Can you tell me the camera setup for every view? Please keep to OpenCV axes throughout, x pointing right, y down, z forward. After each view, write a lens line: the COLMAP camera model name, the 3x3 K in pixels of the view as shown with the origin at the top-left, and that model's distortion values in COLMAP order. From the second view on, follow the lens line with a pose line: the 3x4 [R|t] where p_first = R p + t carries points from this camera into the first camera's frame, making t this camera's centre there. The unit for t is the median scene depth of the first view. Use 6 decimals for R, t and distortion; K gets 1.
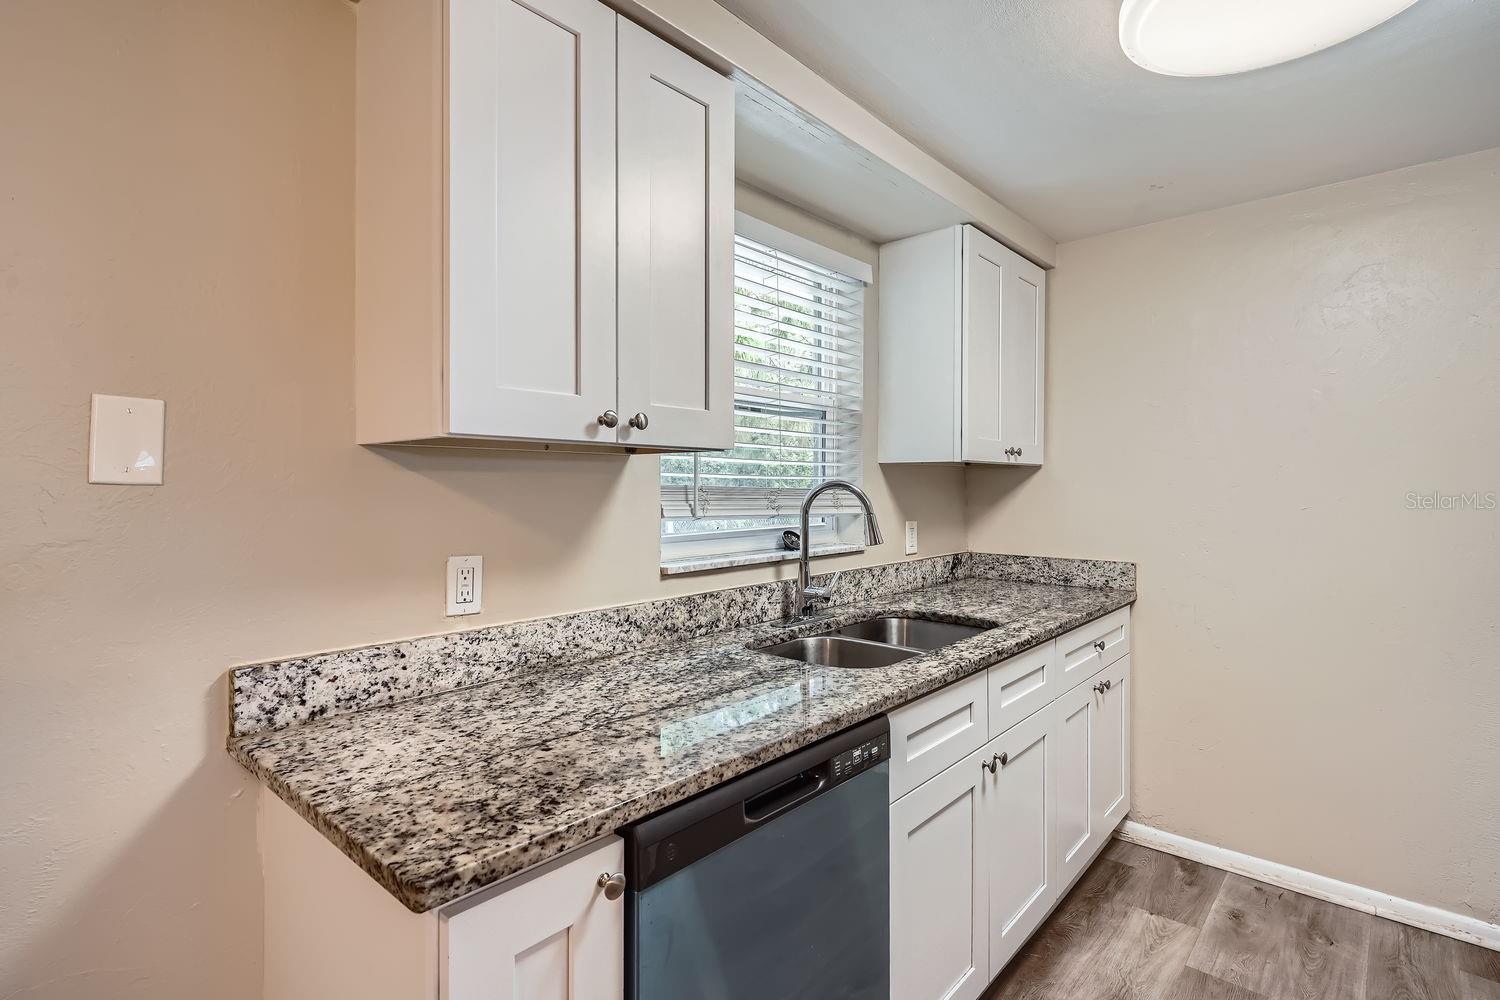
lens RADIAL K [[736.4, 0, 754.6], [0, 736.4, 493.5], [0, 0, 1]] dist [-0.000371, 0.001149]
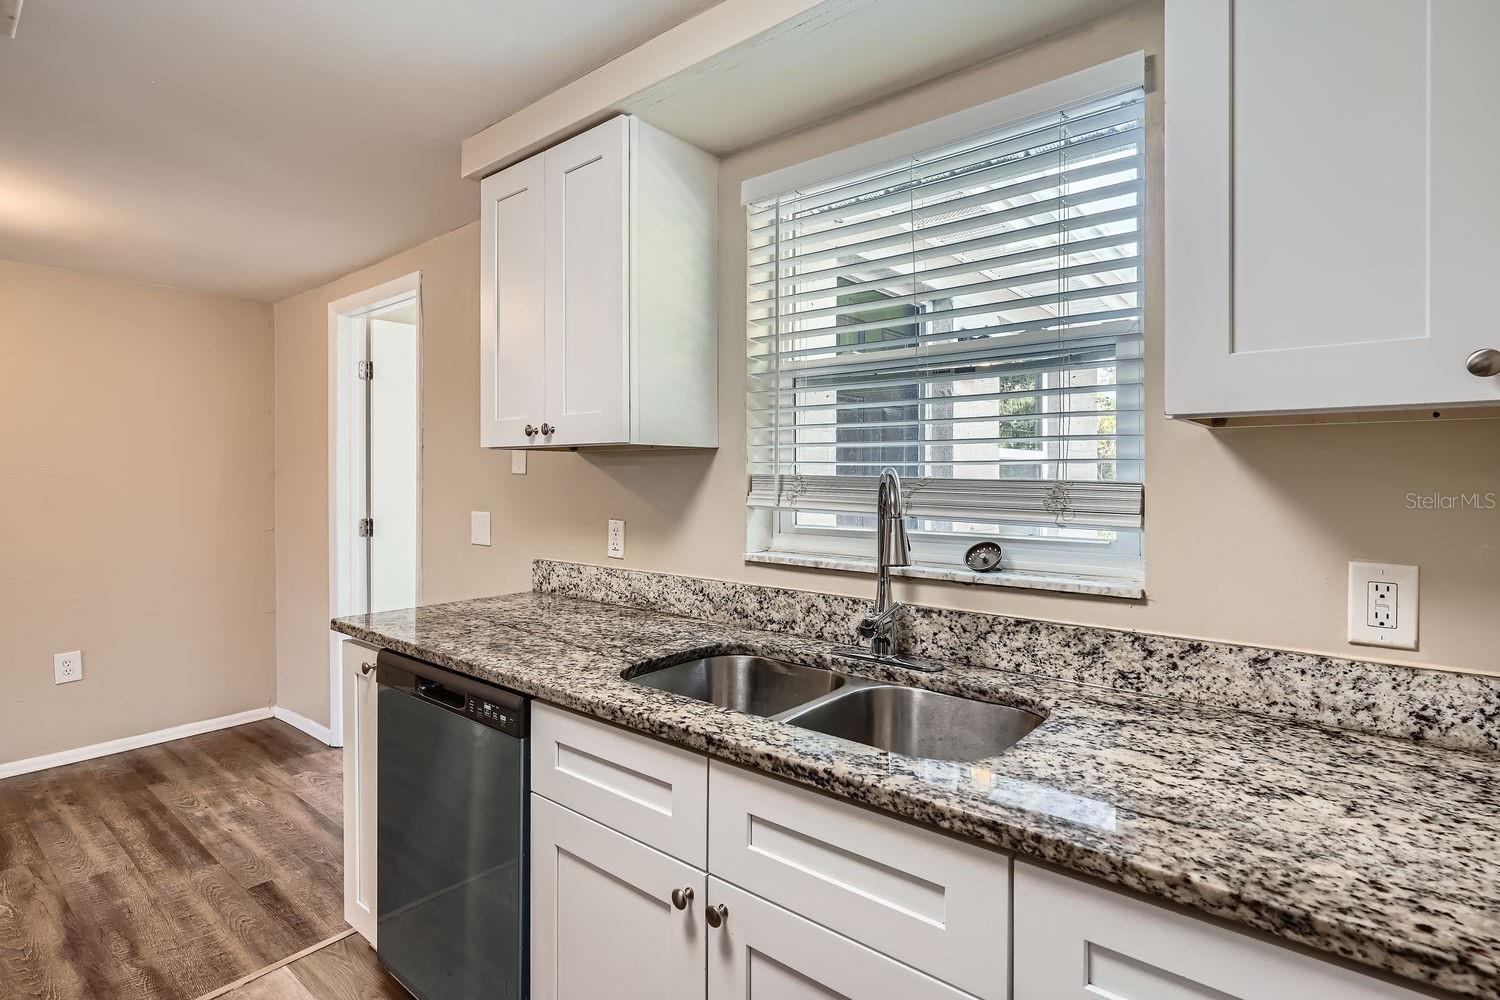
lens RADIAL K [[736.4, 0, 755.9], [0, 736.4, 487.1], [0, 0, 1]] dist [-0.000371, 0.001149]
pose [[0.041110, 0.013768, -0.999060, 0.932569], [-0.018124, 0.999751, 0.013032, -0.007812], [0.998990, 0.017571, 0.041349, 0.984623]]
